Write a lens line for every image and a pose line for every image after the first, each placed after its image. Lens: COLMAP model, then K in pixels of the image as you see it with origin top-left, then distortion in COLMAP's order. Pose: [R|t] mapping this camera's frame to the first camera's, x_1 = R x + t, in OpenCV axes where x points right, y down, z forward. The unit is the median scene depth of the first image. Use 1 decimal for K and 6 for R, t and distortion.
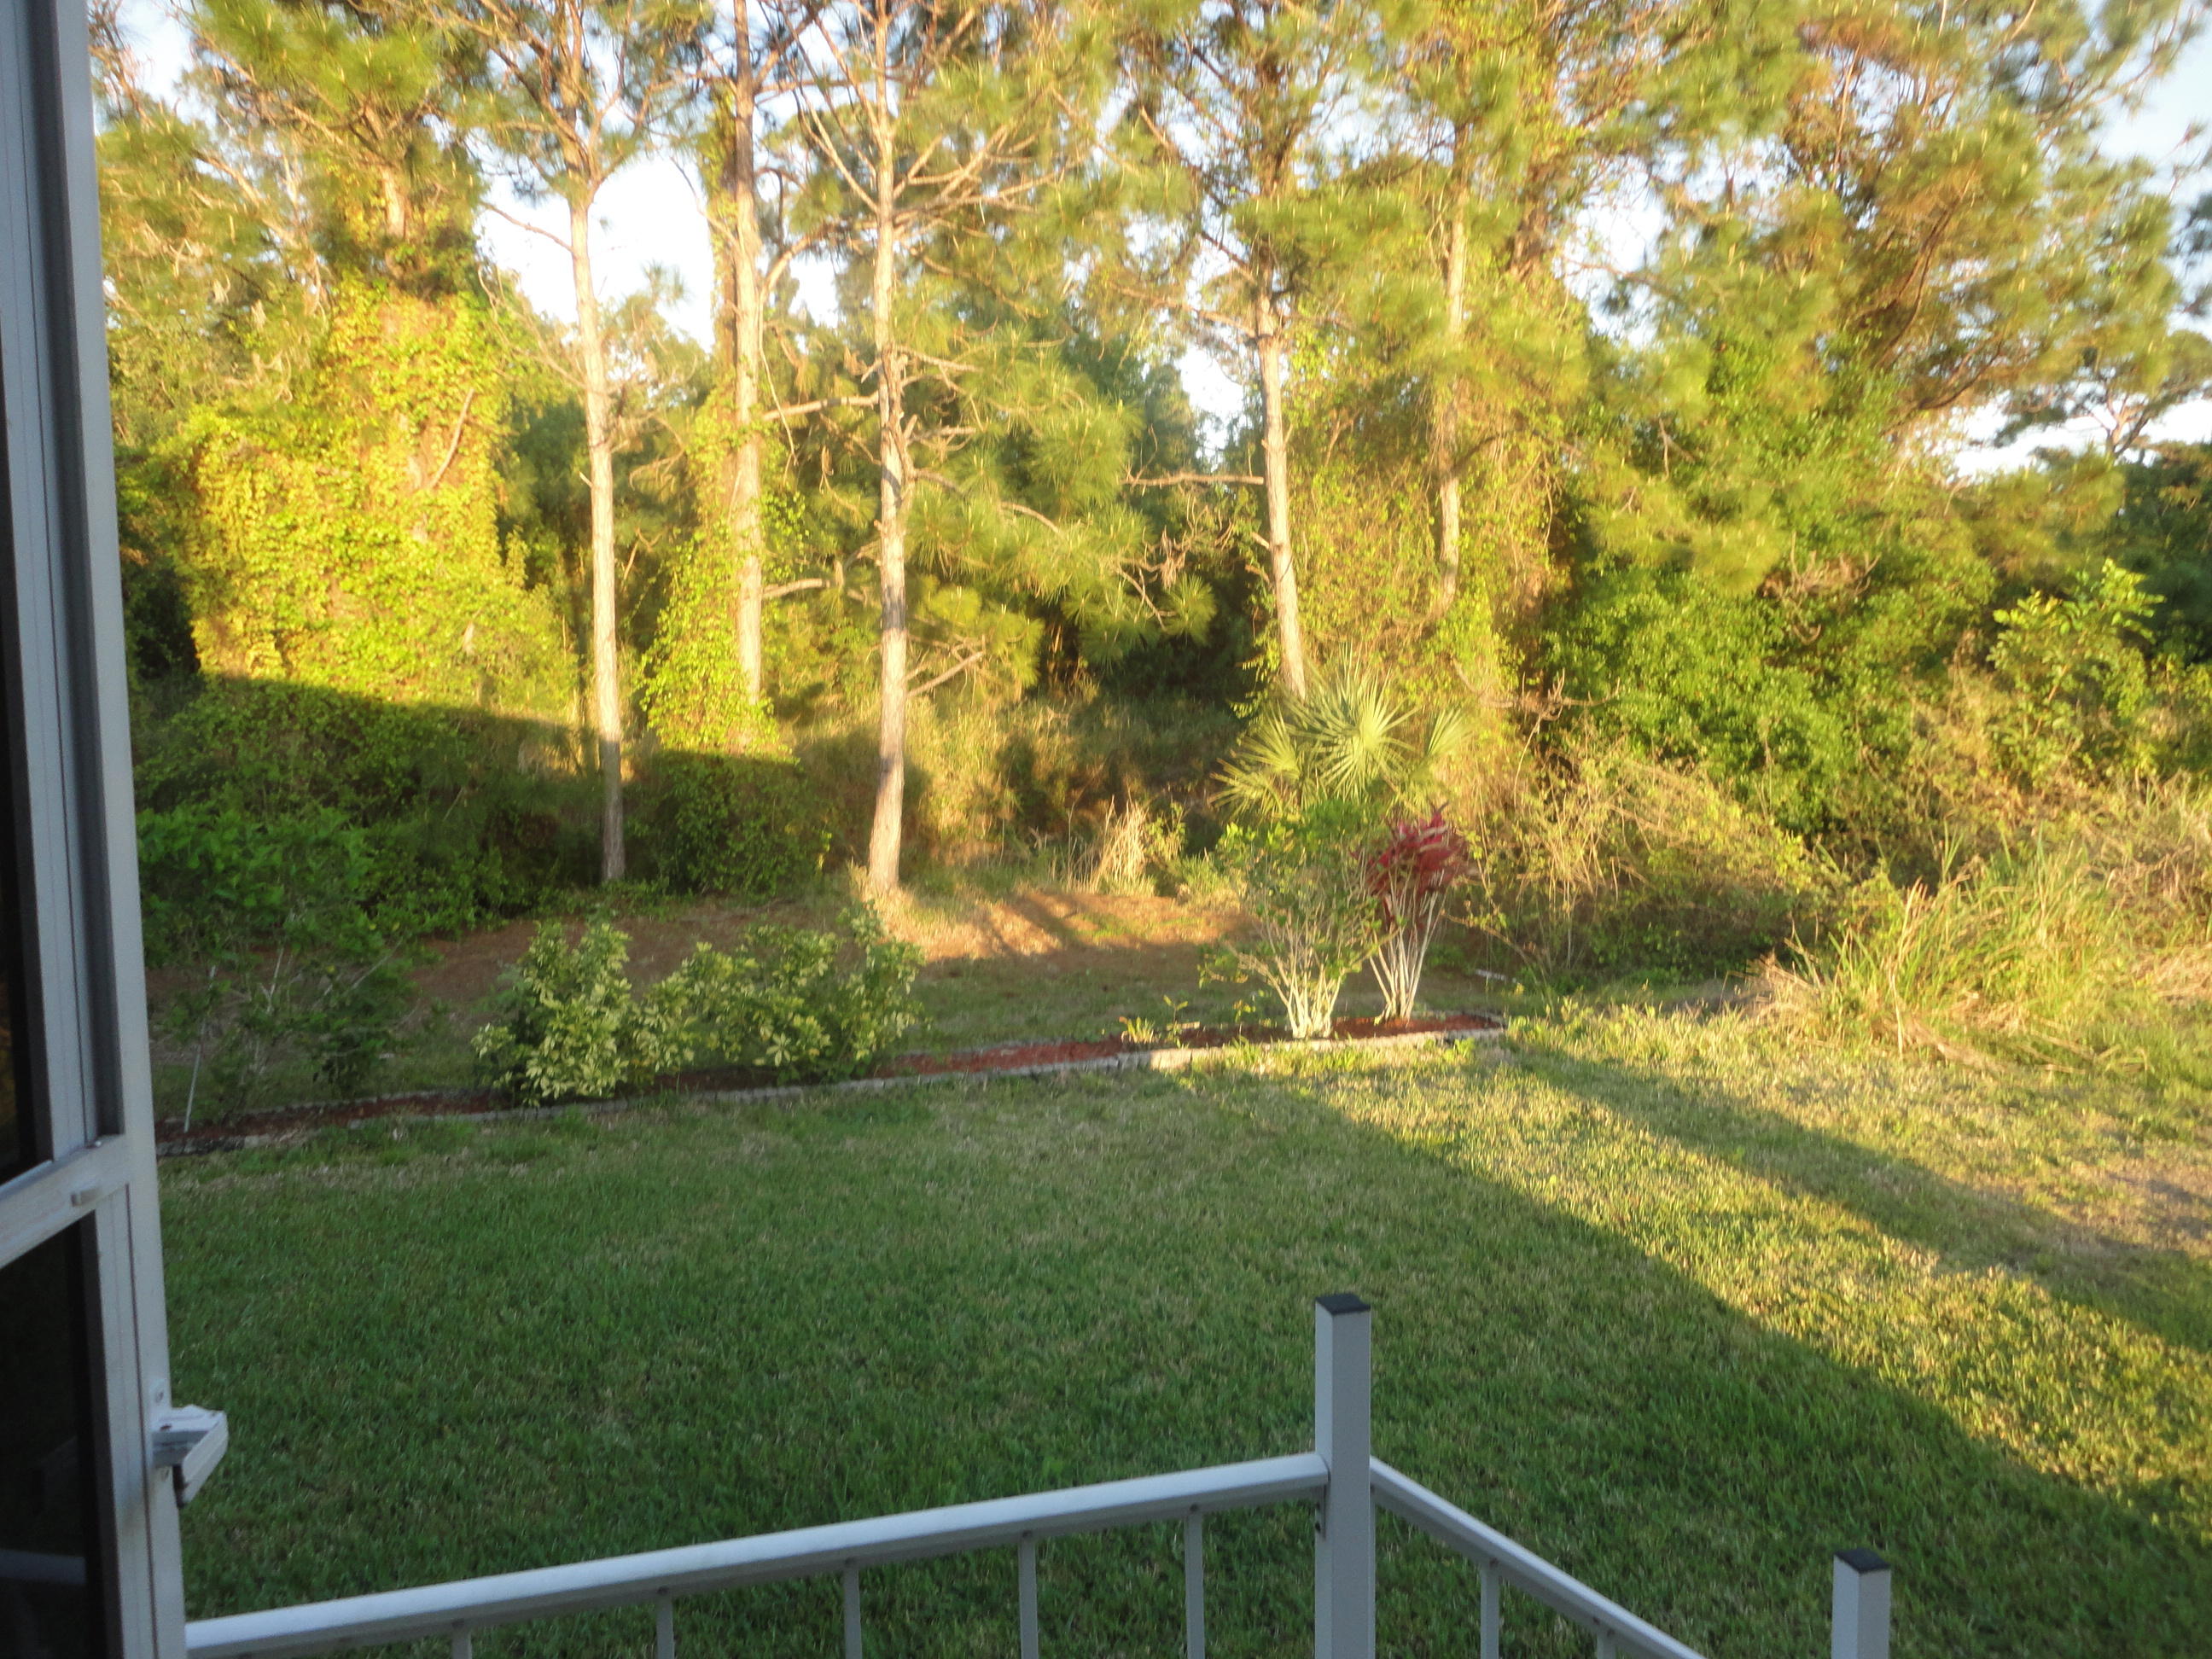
lens RADIAL K [[1617.3, 0, 1100.8], [0, 1617.3, 833.5], [0, 0, 1]] dist [0.003196, 0.000728]
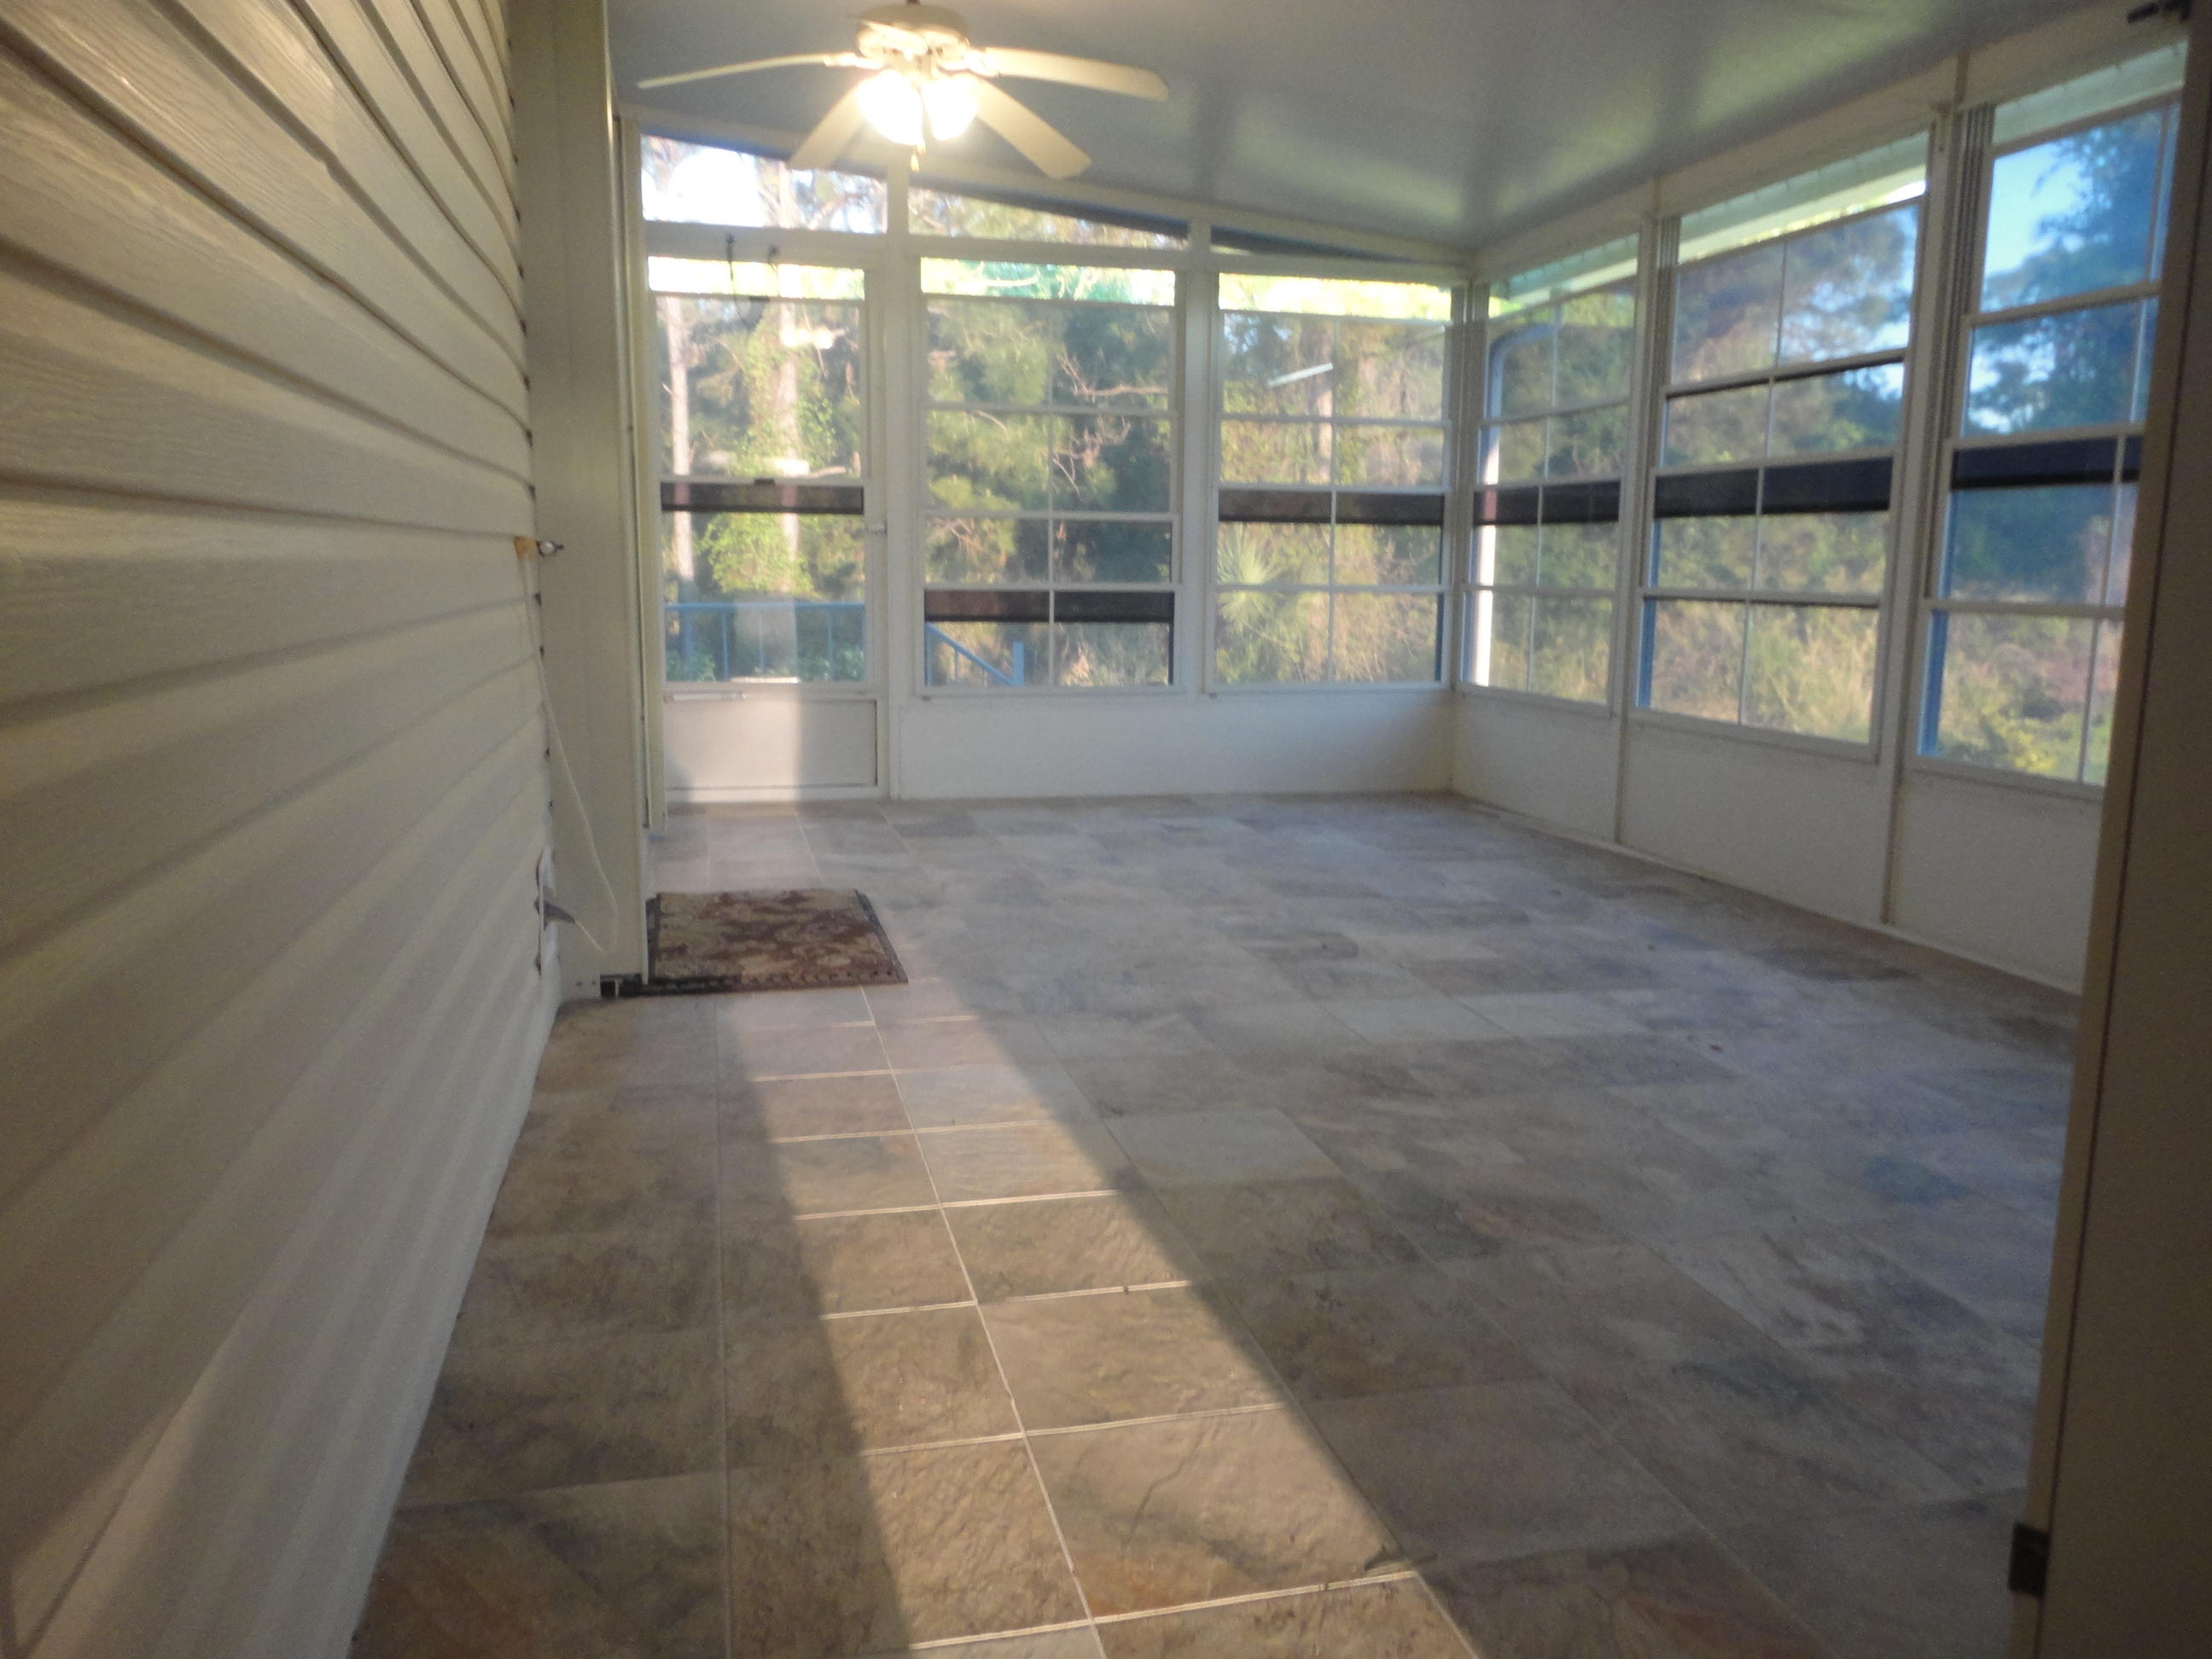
lens RADIAL K [[1617.3, 0, 1111.0], [0, 1617.3, 822.3], [0, 0, 1]] dist [0.003196, 0.000728]
pose [[0.999687, 0.011329, -0.022286, 0.077080], [-0.010243, 0.998784, 0.048235, 0.066245], [0.022805, -0.047991, 0.998587, -0.322788]]
